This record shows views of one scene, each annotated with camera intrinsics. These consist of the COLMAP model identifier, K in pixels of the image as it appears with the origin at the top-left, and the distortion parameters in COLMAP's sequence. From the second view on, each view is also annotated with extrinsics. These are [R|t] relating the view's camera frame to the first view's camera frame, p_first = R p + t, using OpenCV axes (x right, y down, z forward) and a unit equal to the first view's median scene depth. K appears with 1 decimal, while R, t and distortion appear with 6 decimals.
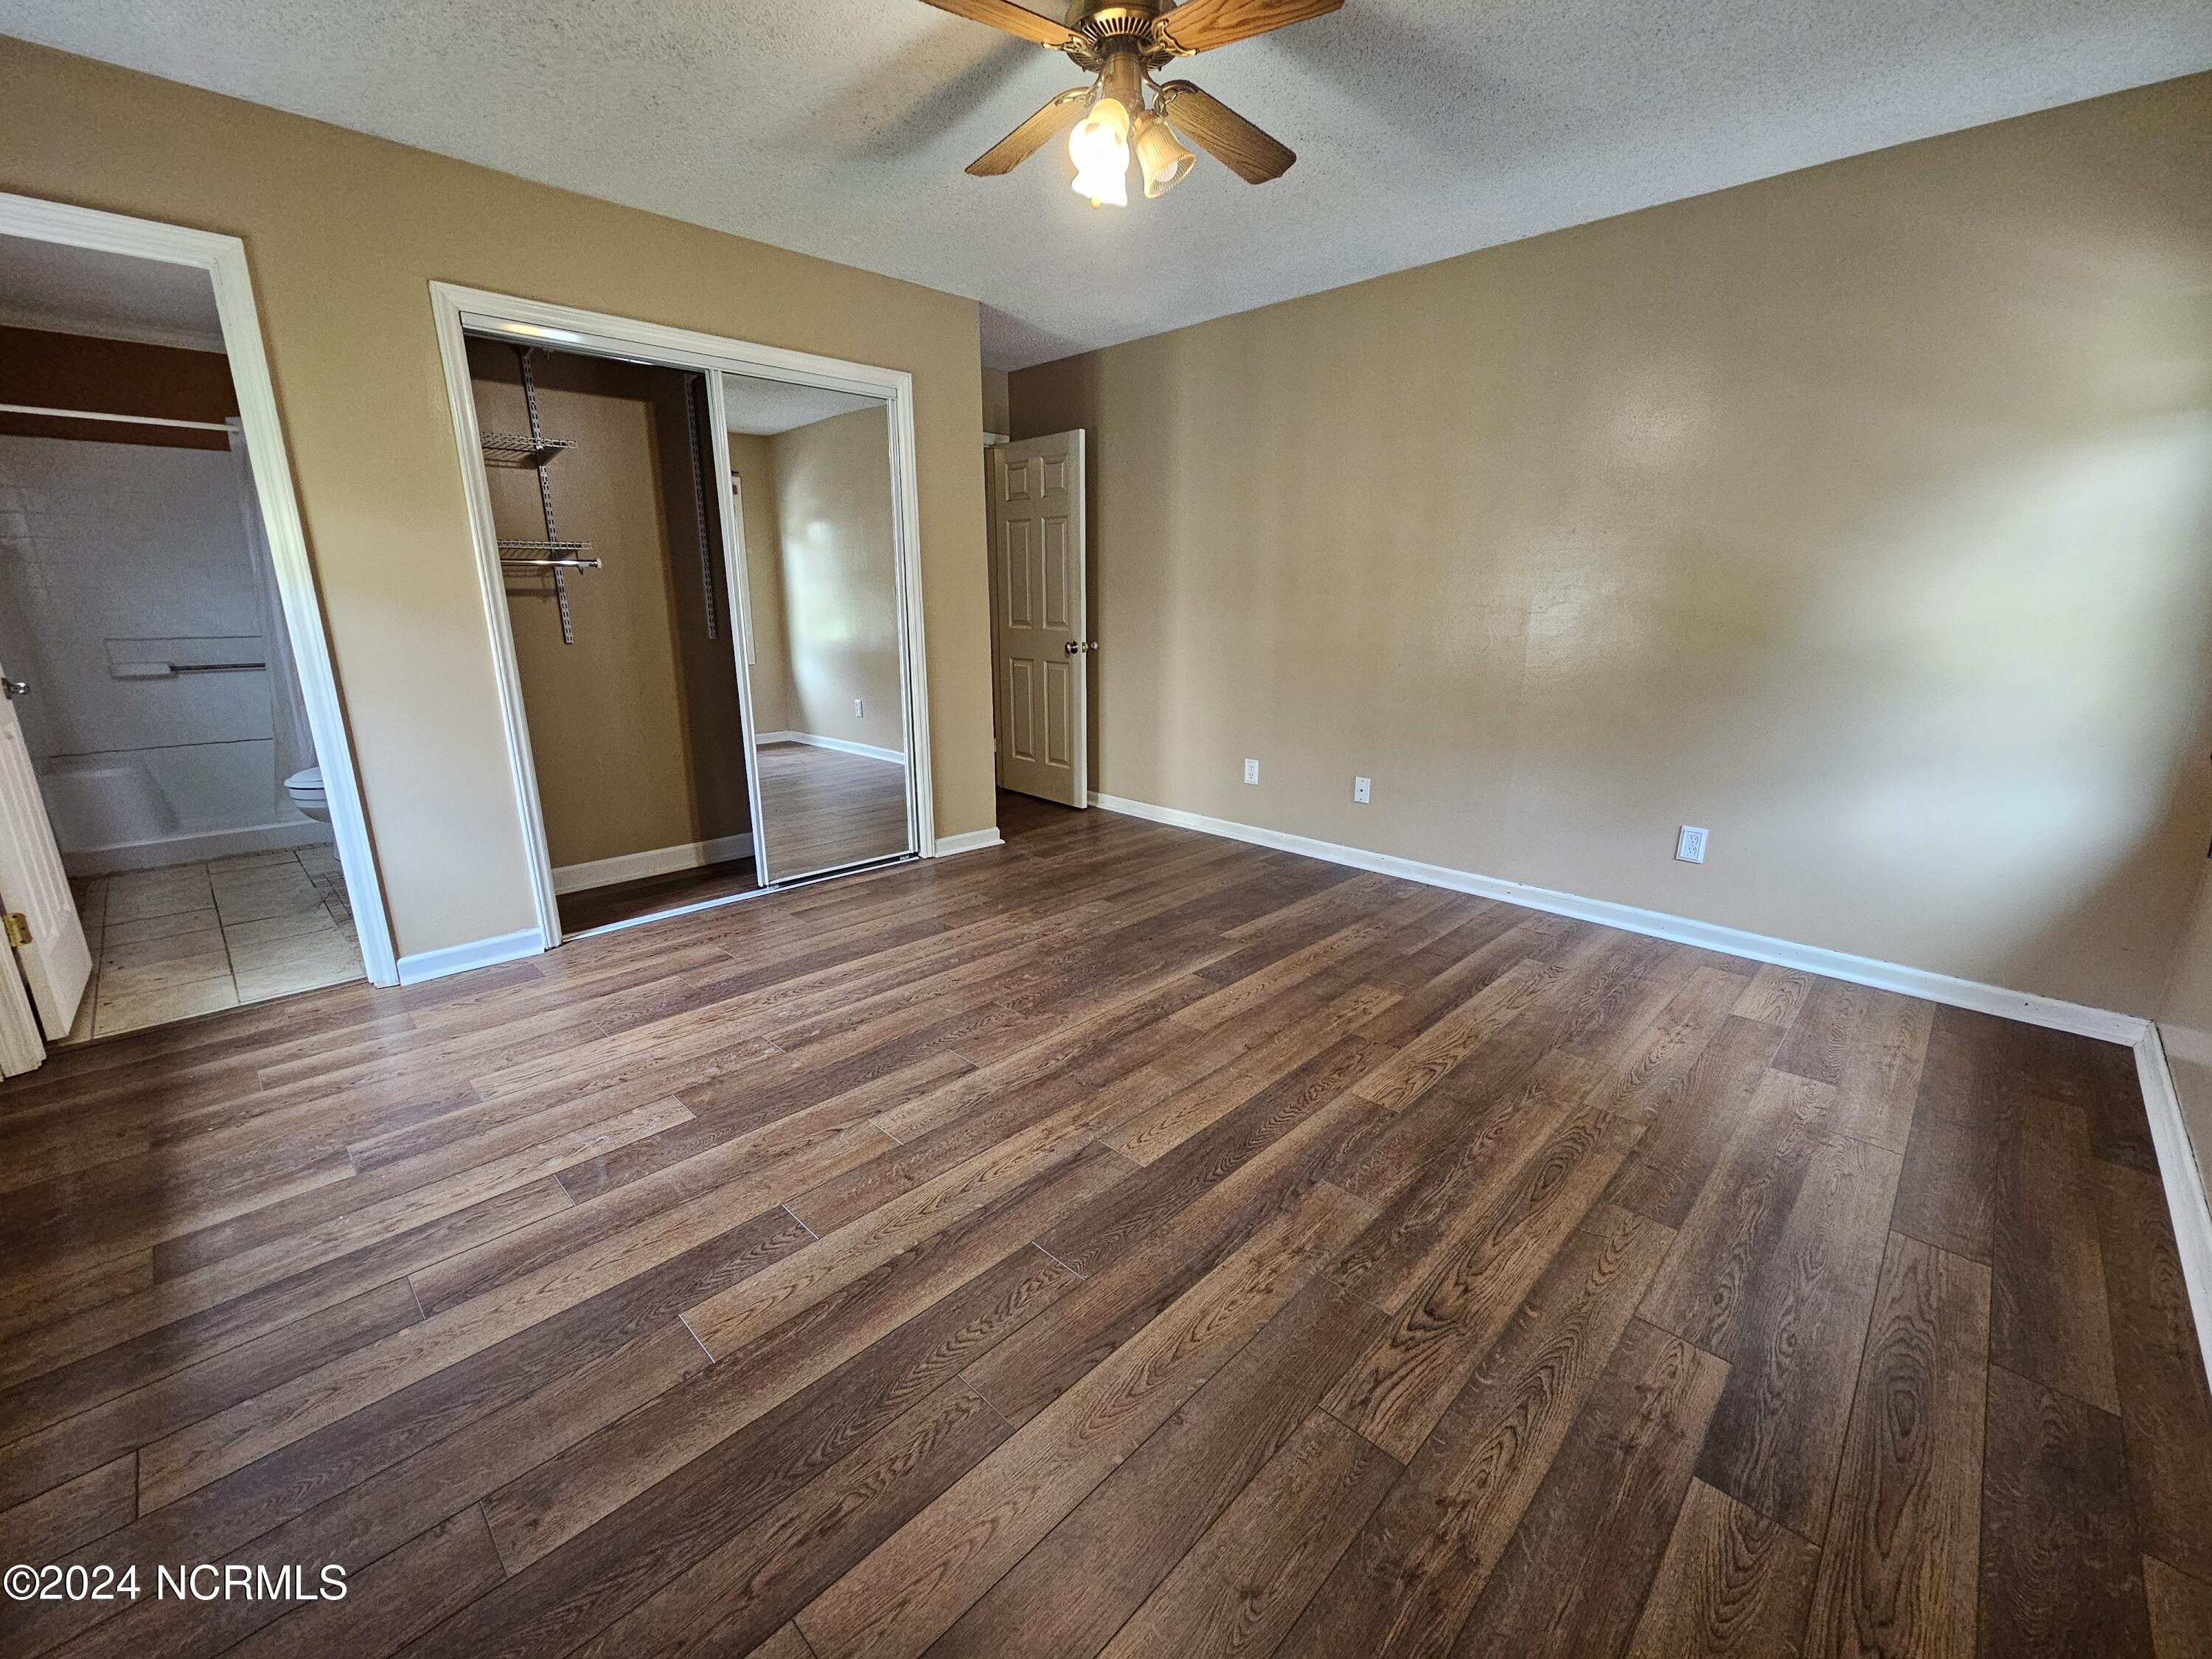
lens RADIAL K [[901.2, 0, 1103.6], [0, 901.2, 828.7], [0, 0, 1]] dist [-0.000142, -0.000757]
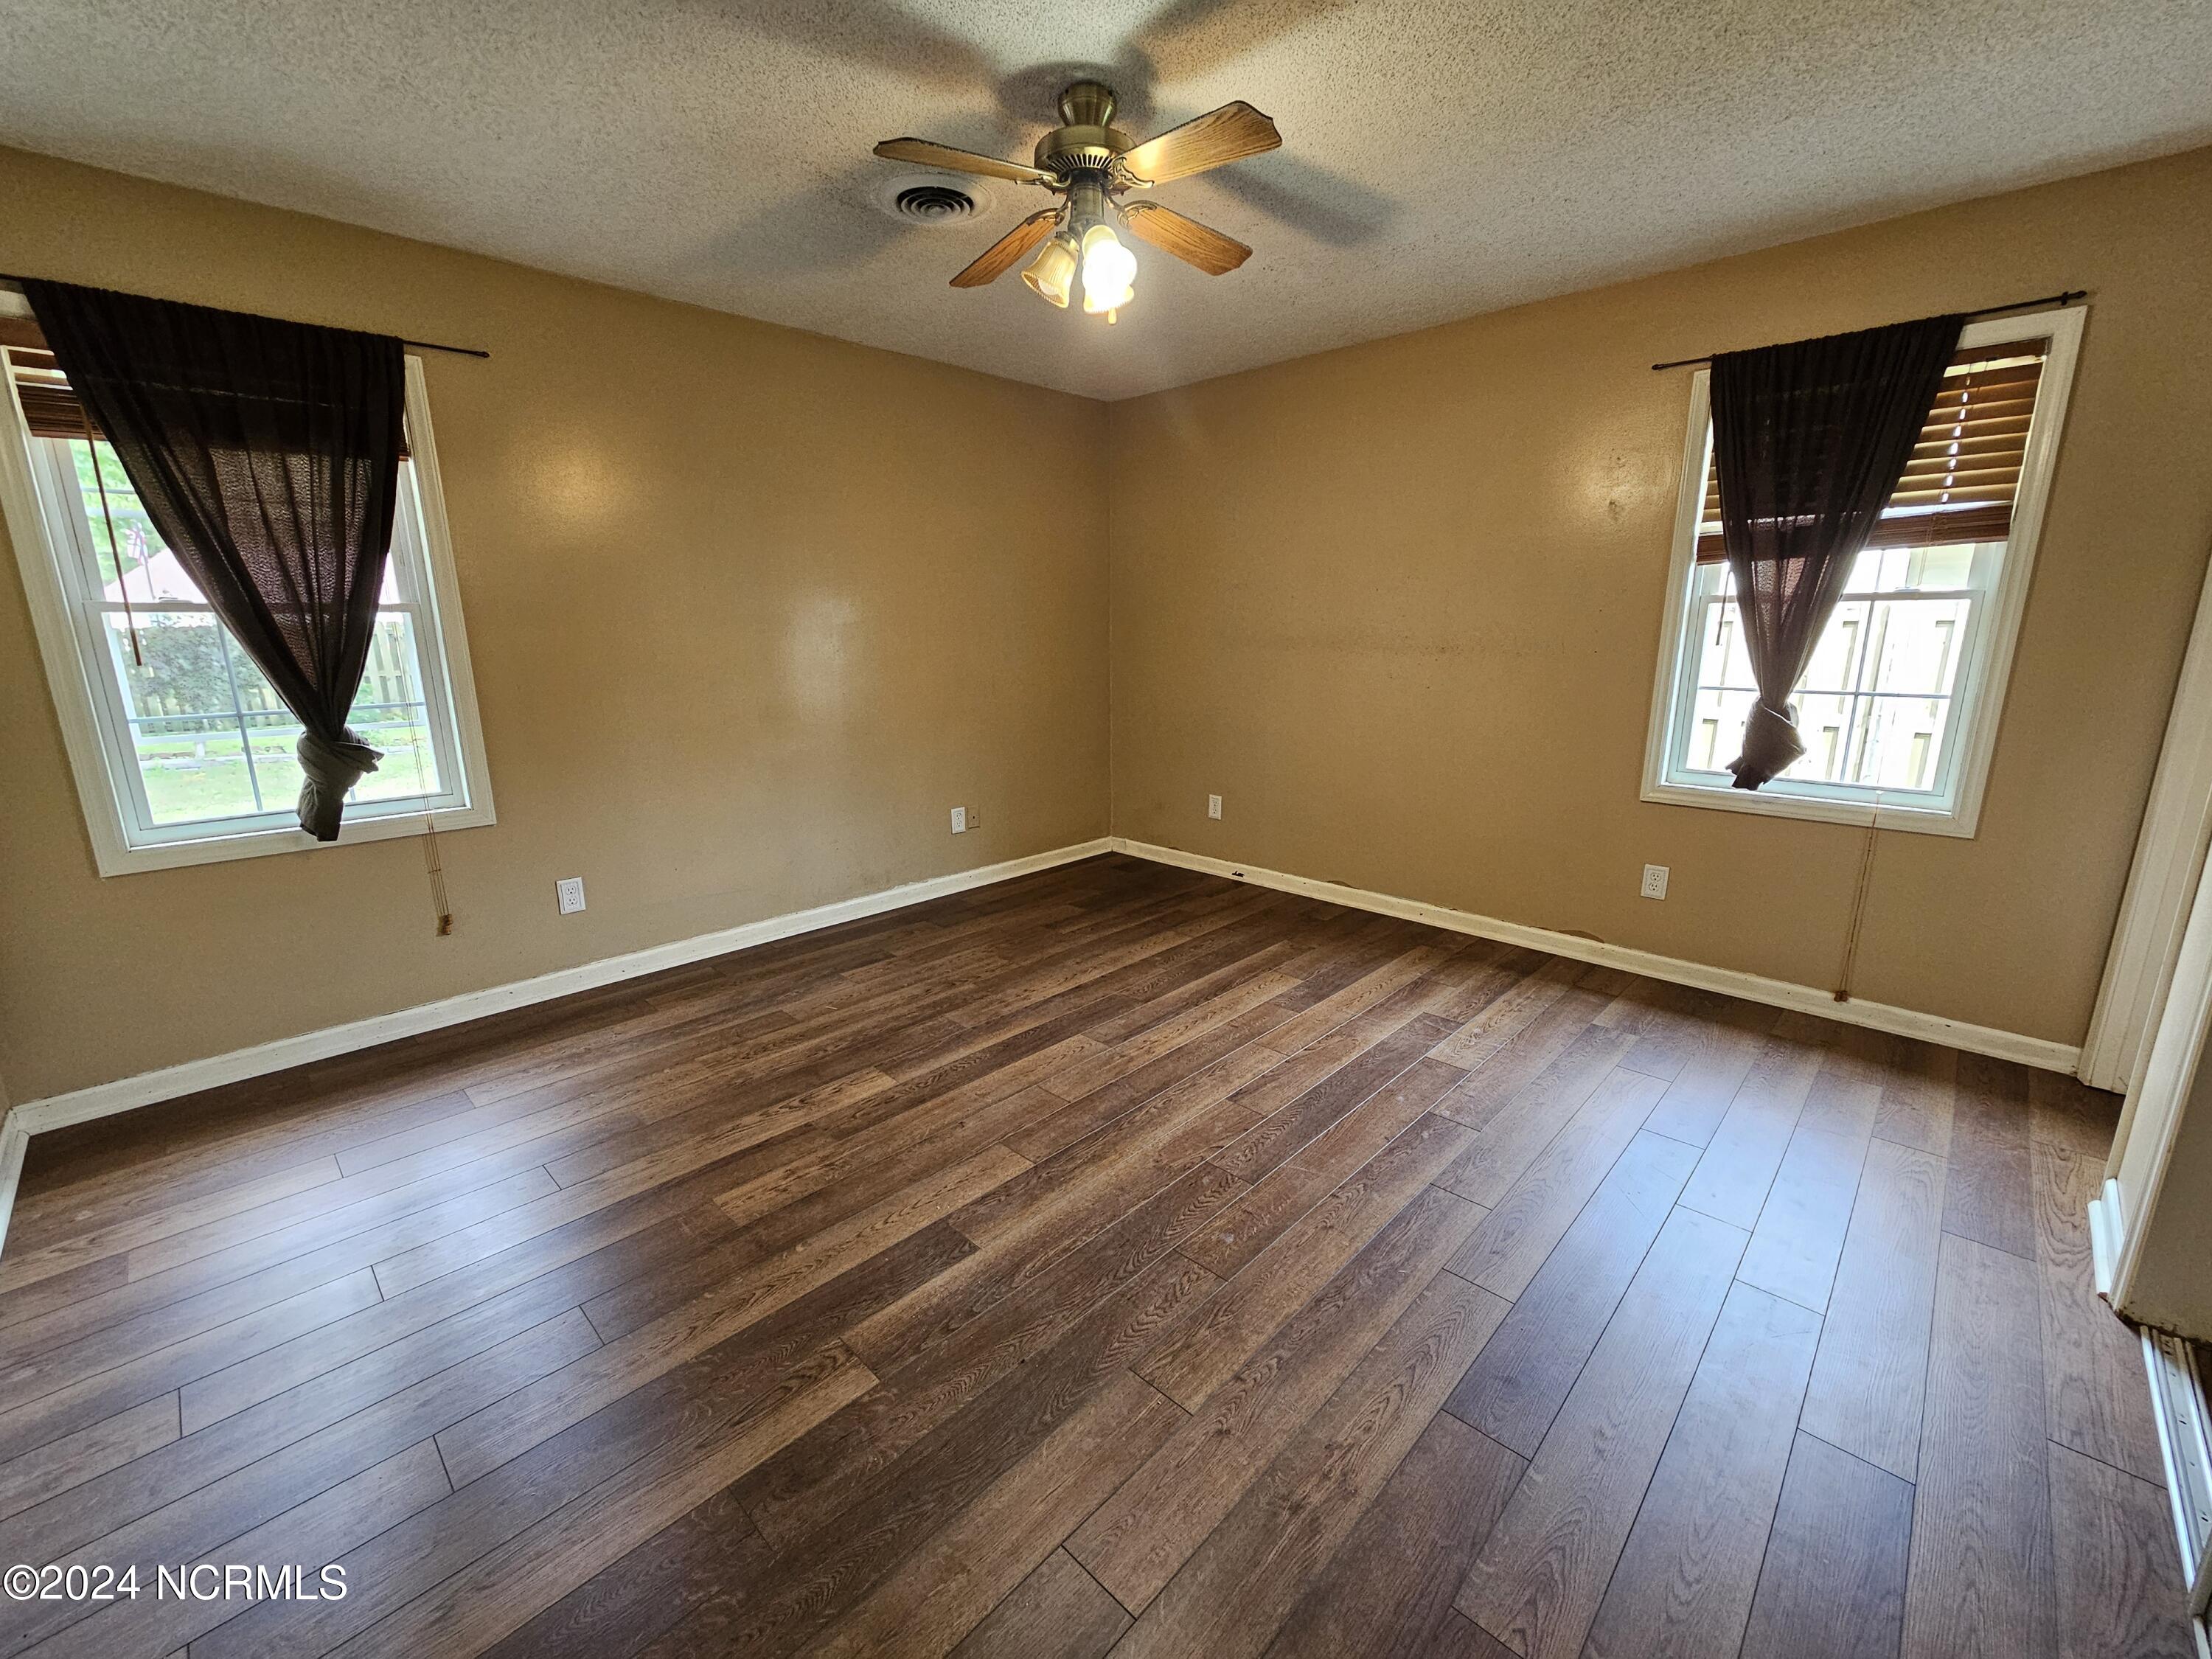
lens RADIAL K [[901.2, 0, 1109.0], [0, 901.2, 827.2], [0, 0, 1]] dist [-0.000142, -0.000757]
pose [[-0.999903, 0.006081, -0.012565, 0.014528], [-0.000408, 0.887037, 0.461698, -0.591780], [0.013953, 0.461658, -0.886948, 2.079897]]
